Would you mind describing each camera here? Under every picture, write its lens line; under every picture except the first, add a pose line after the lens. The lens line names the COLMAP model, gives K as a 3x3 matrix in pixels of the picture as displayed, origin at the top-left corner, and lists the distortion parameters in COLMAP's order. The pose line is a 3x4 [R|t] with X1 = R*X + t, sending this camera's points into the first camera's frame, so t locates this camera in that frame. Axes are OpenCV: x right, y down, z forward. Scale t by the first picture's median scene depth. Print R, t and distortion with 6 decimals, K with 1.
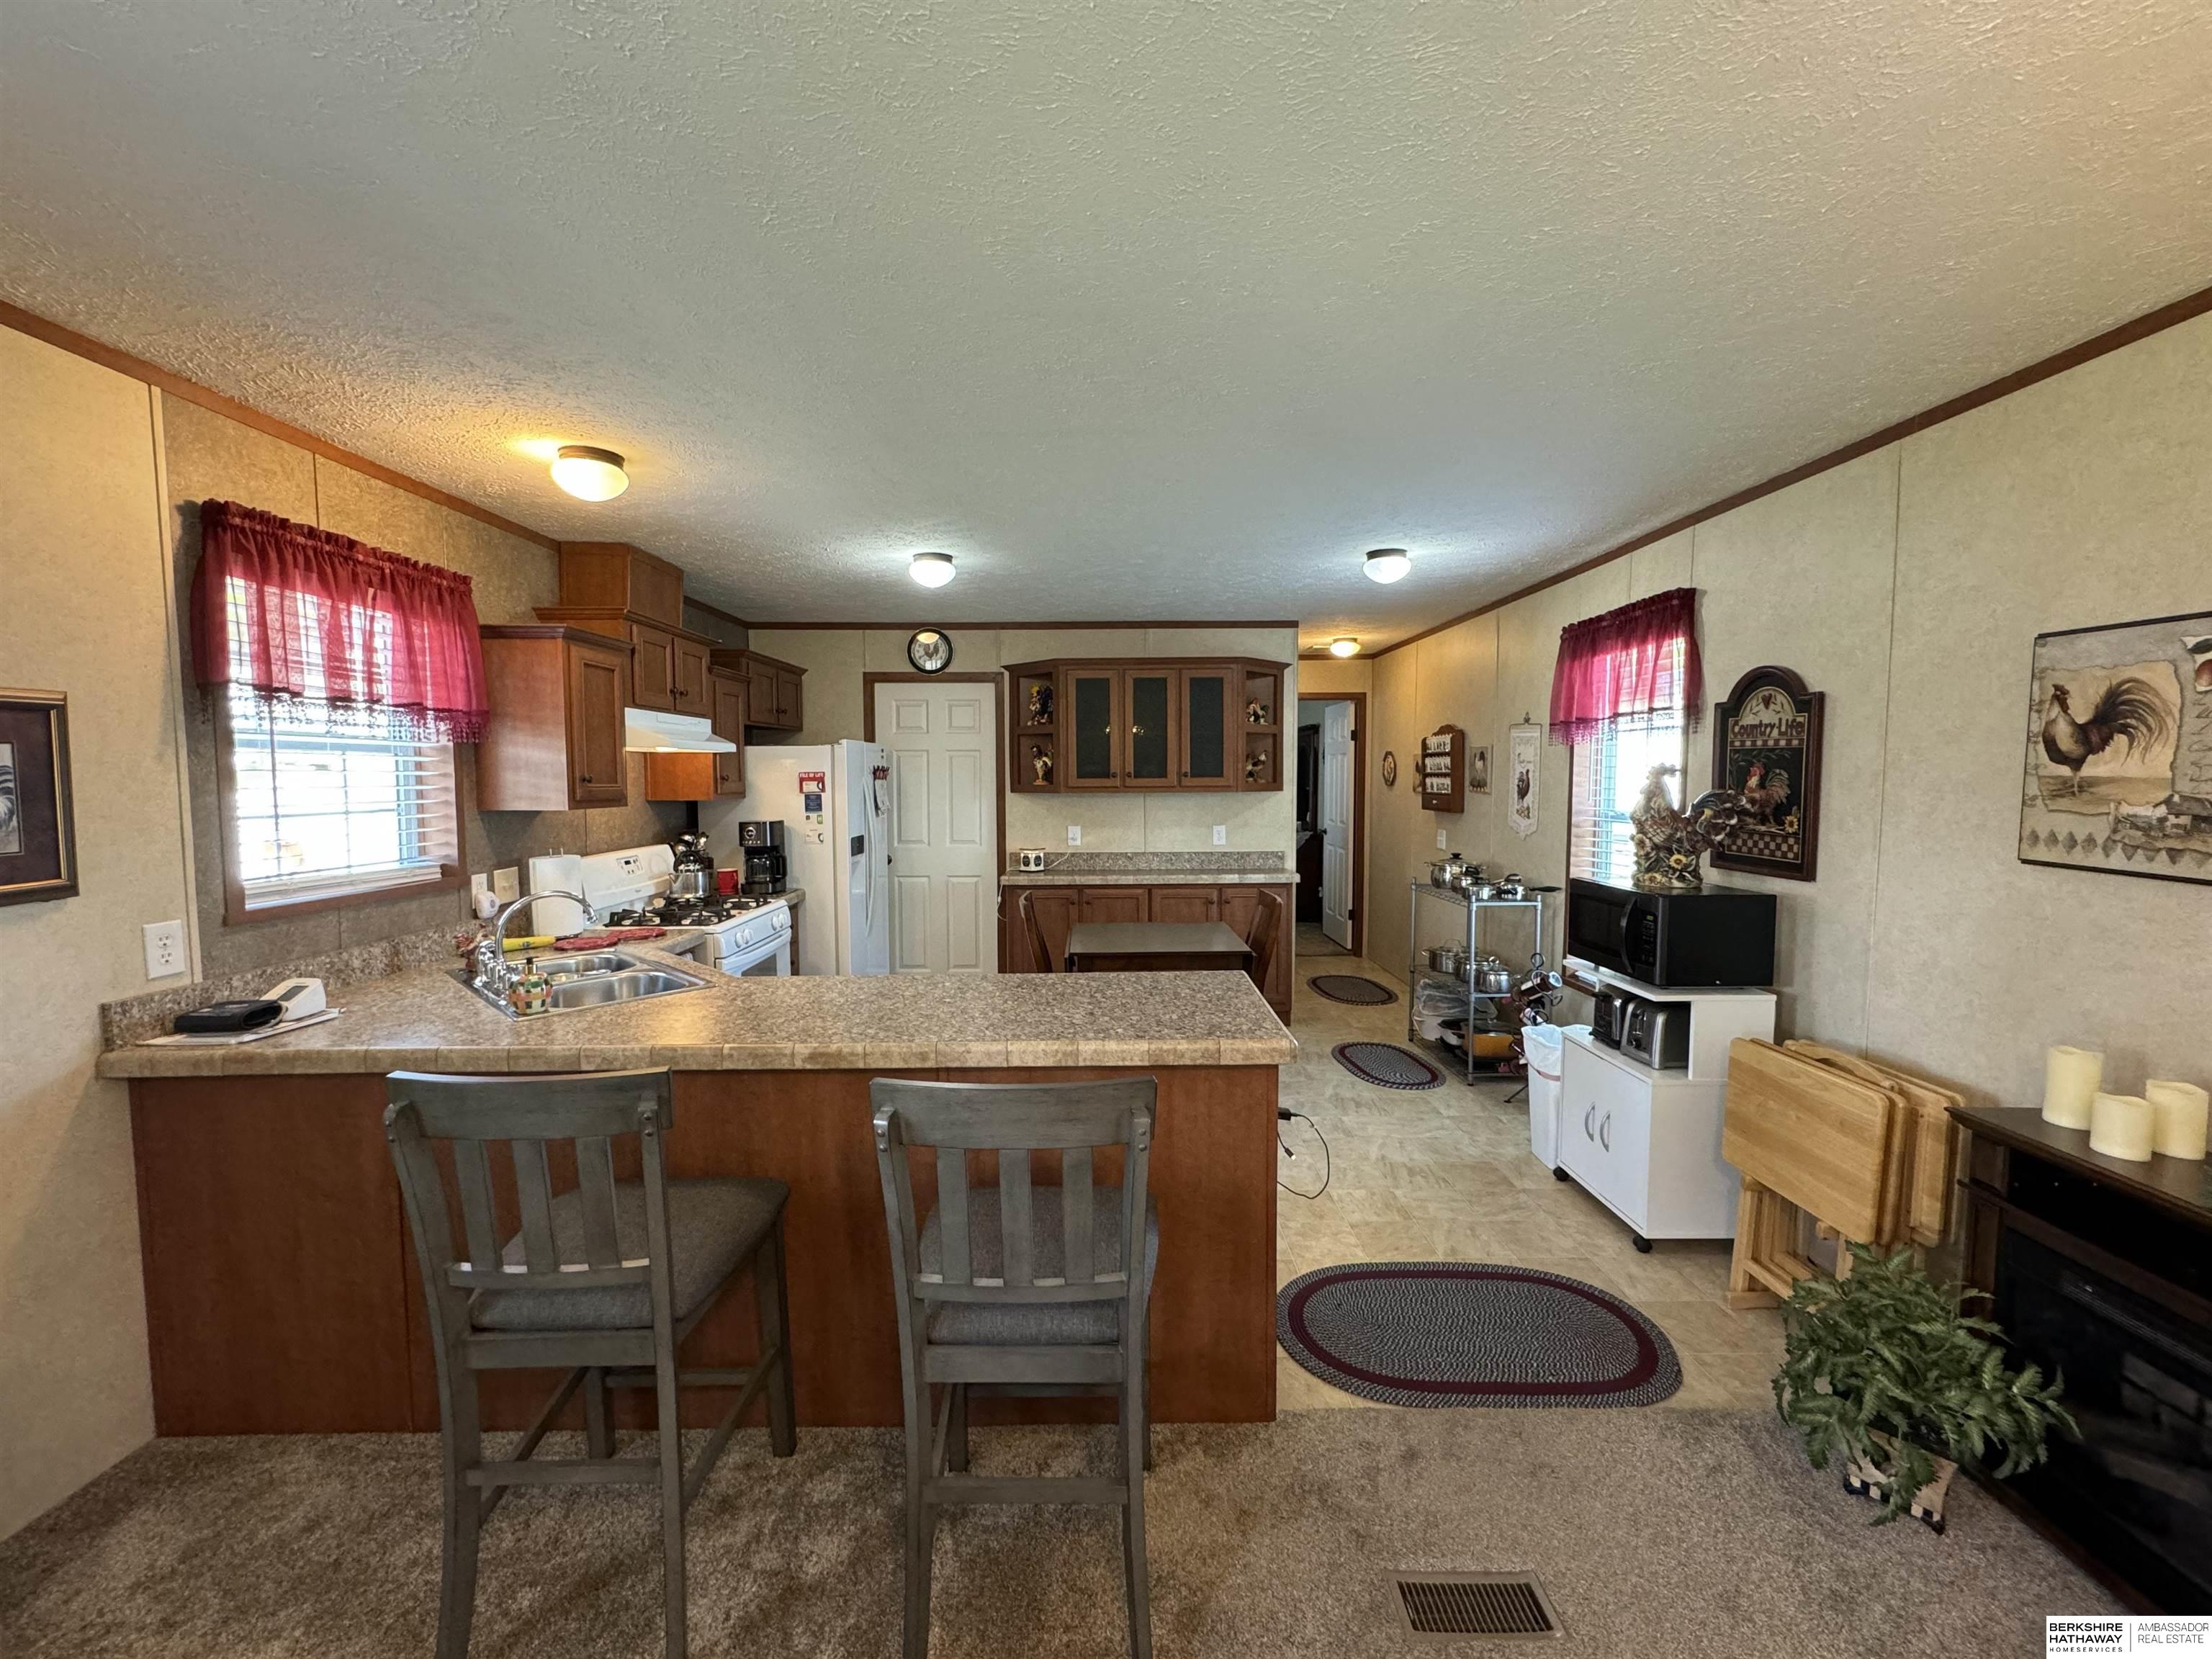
lens RADIAL K [[883.0, 0, 1104.9], [0, 883.0, 828.3], [0, 0, 1]] dist [-0.002992, 0.000141]
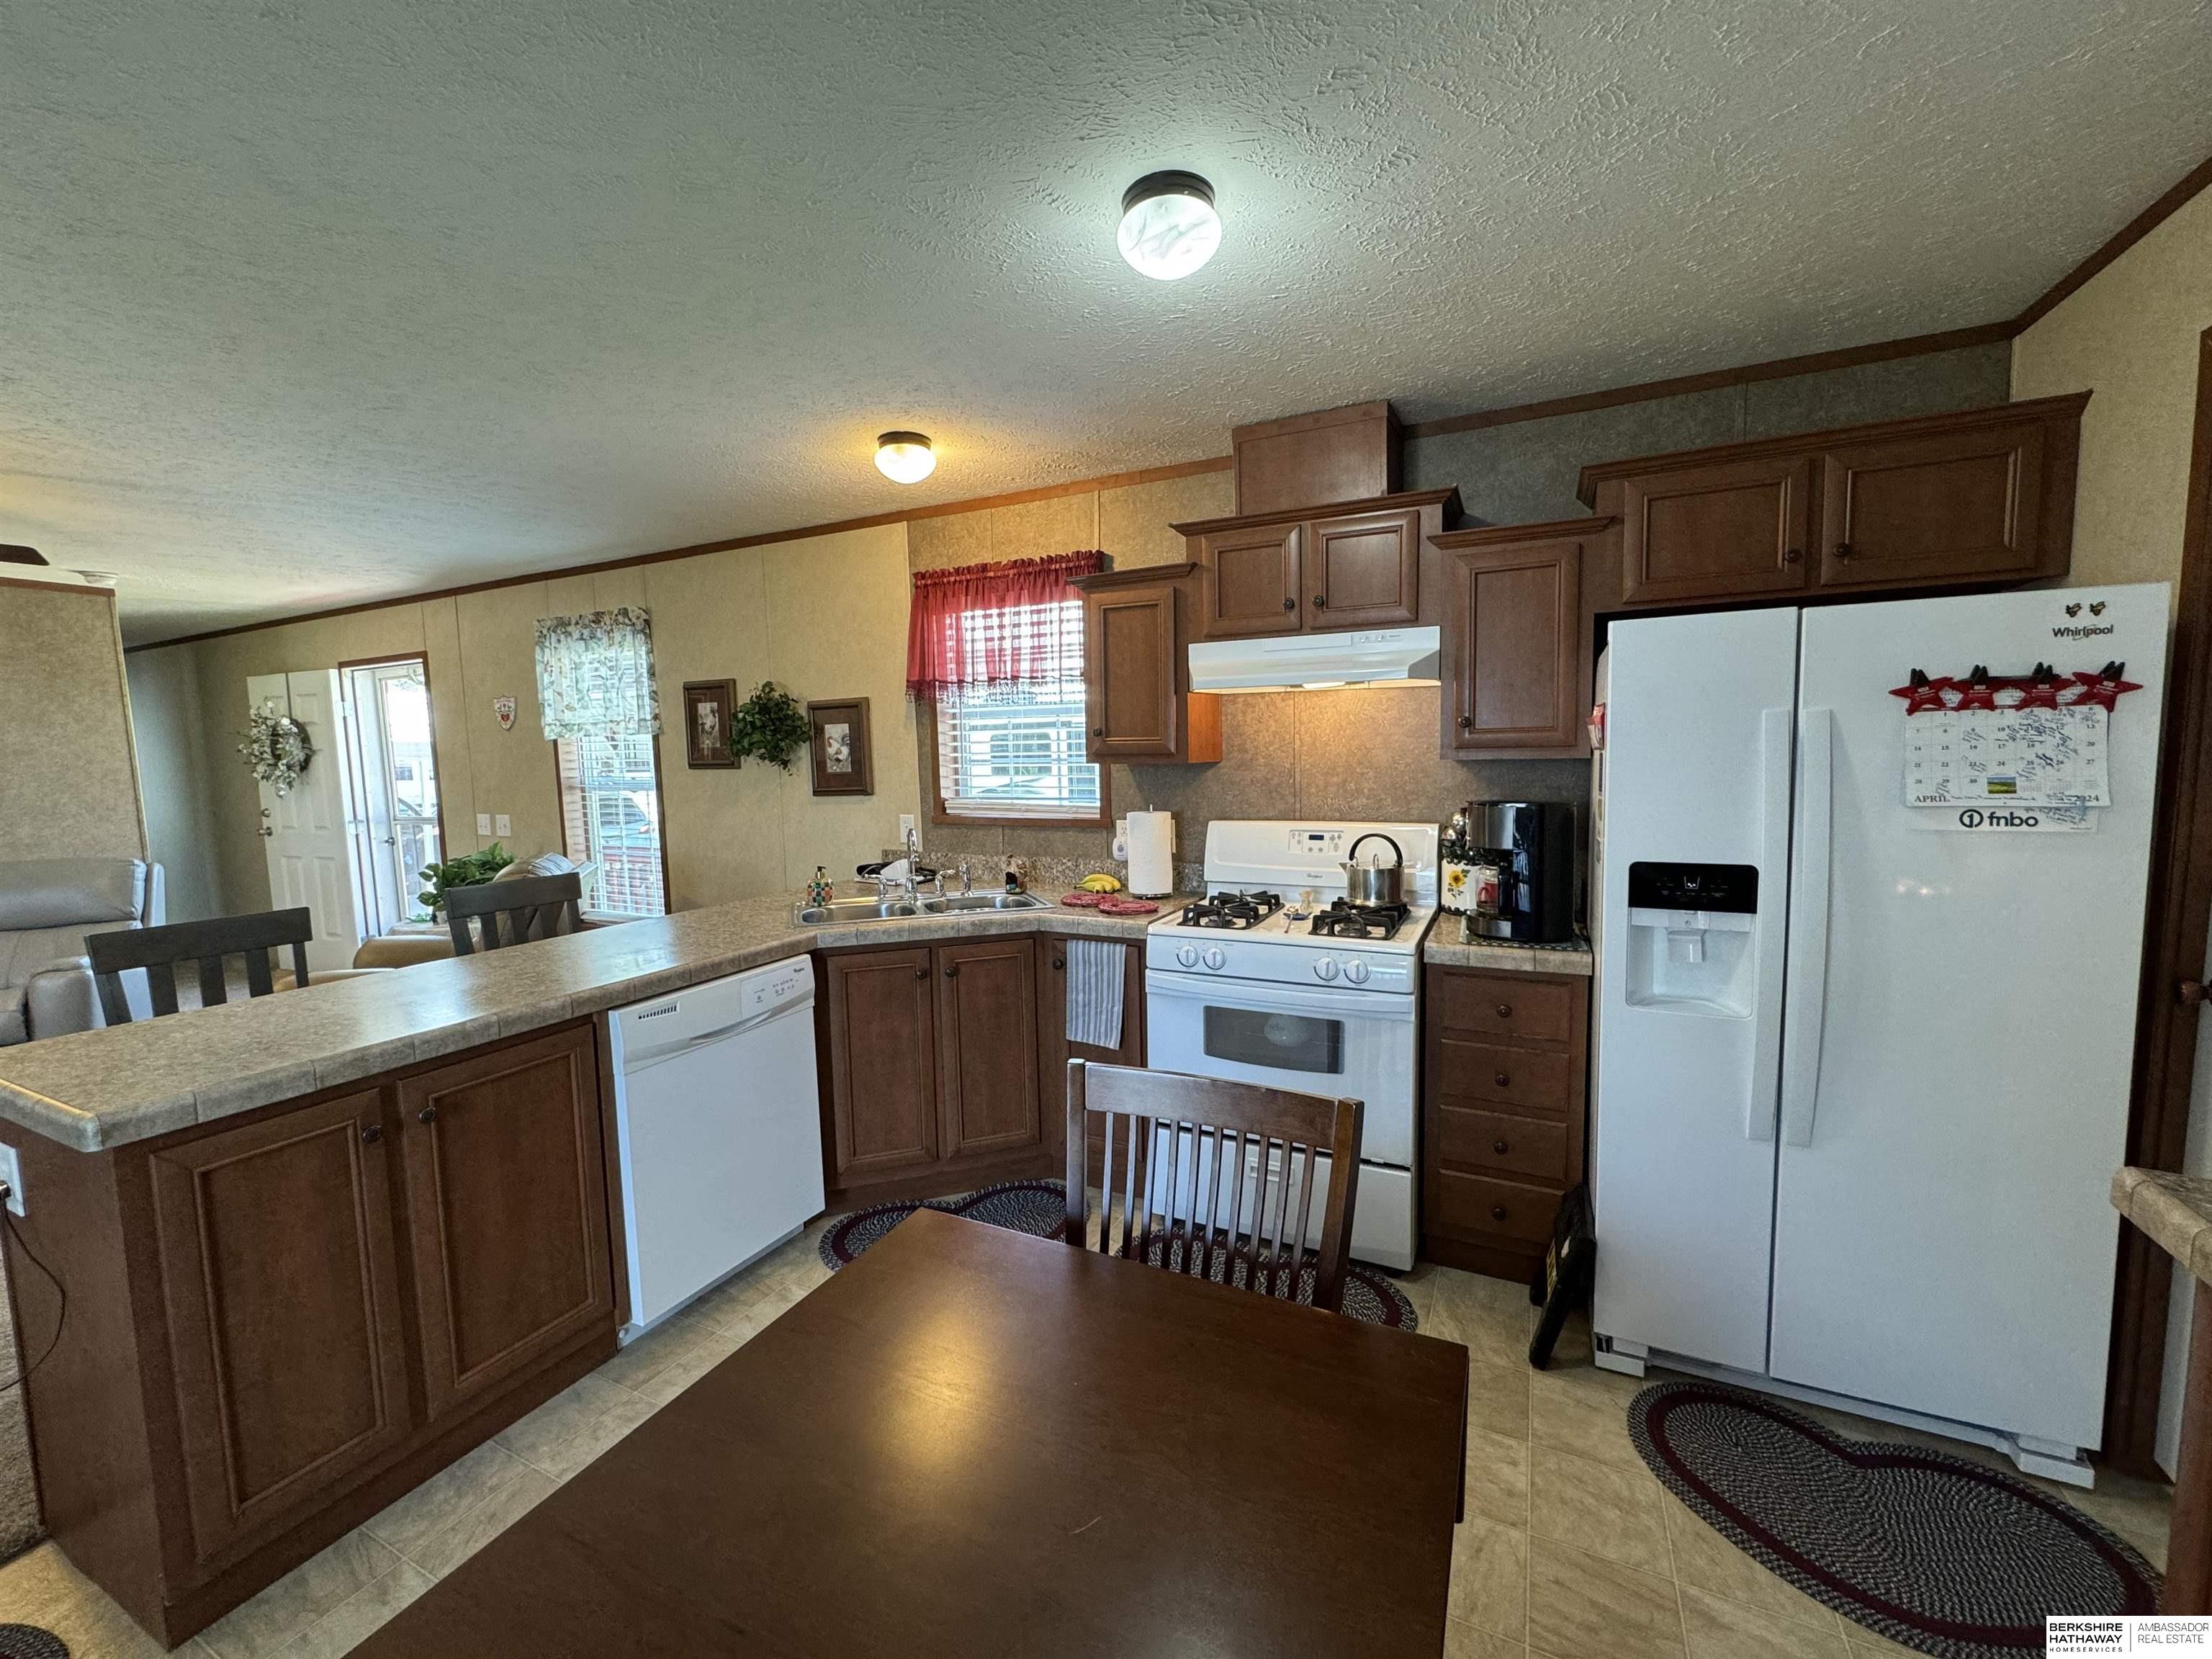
lens RADIAL K [[883.0, 0, 1104.9], [0, 883.0, 828.3], [0, 0, 1]] dist [-0.002992, 0.000141]
pose [[-0.442789, 0.096789, -0.891386, 0.336098], [-0.030411, 0.991963, 0.122816, -0.085851], [0.896110, 0.081490, -0.436287, 1.746929]]
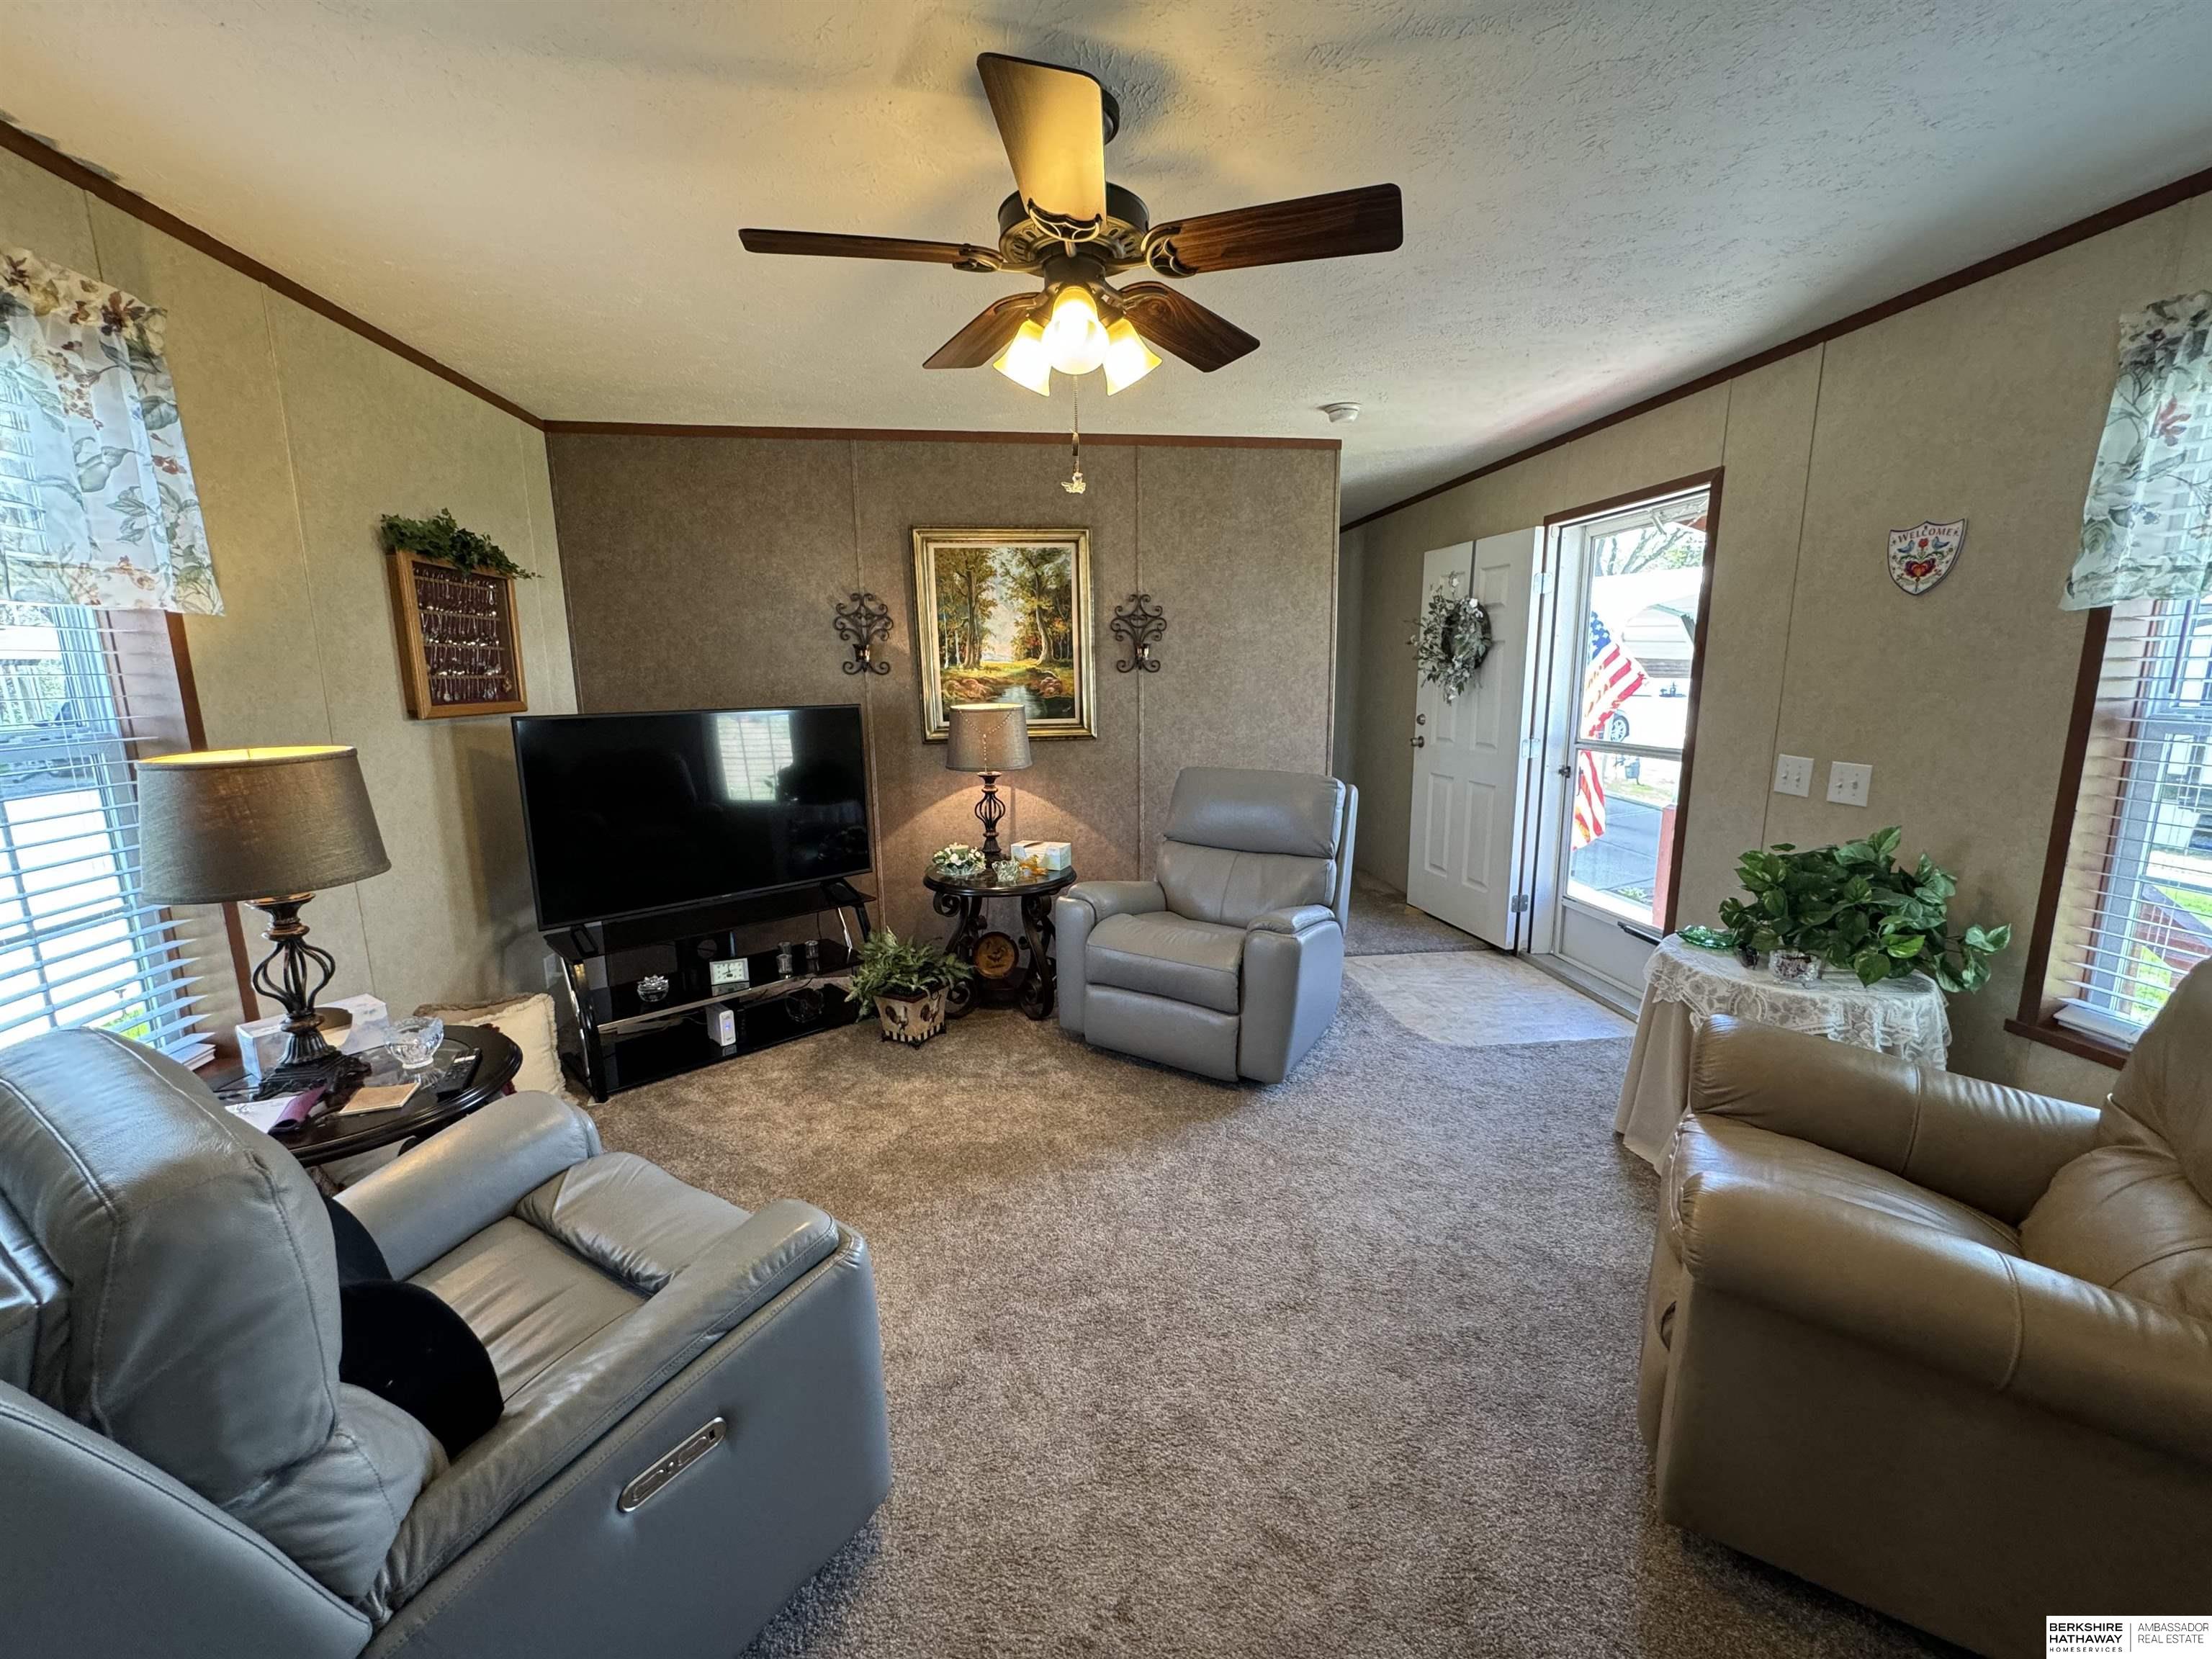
lens RADIAL K [[883.0, 0, 1104.9], [0, 883.0, 828.3], [0, 0, 1]] dist [-0.002992, 0.000141]
pose [[-0.992878, 0.034808, -0.113937, 0.156925], [0.006385, 0.970537, 0.240866, -0.011639], [0.118964, 0.238423, -0.963848, 0.572513]]
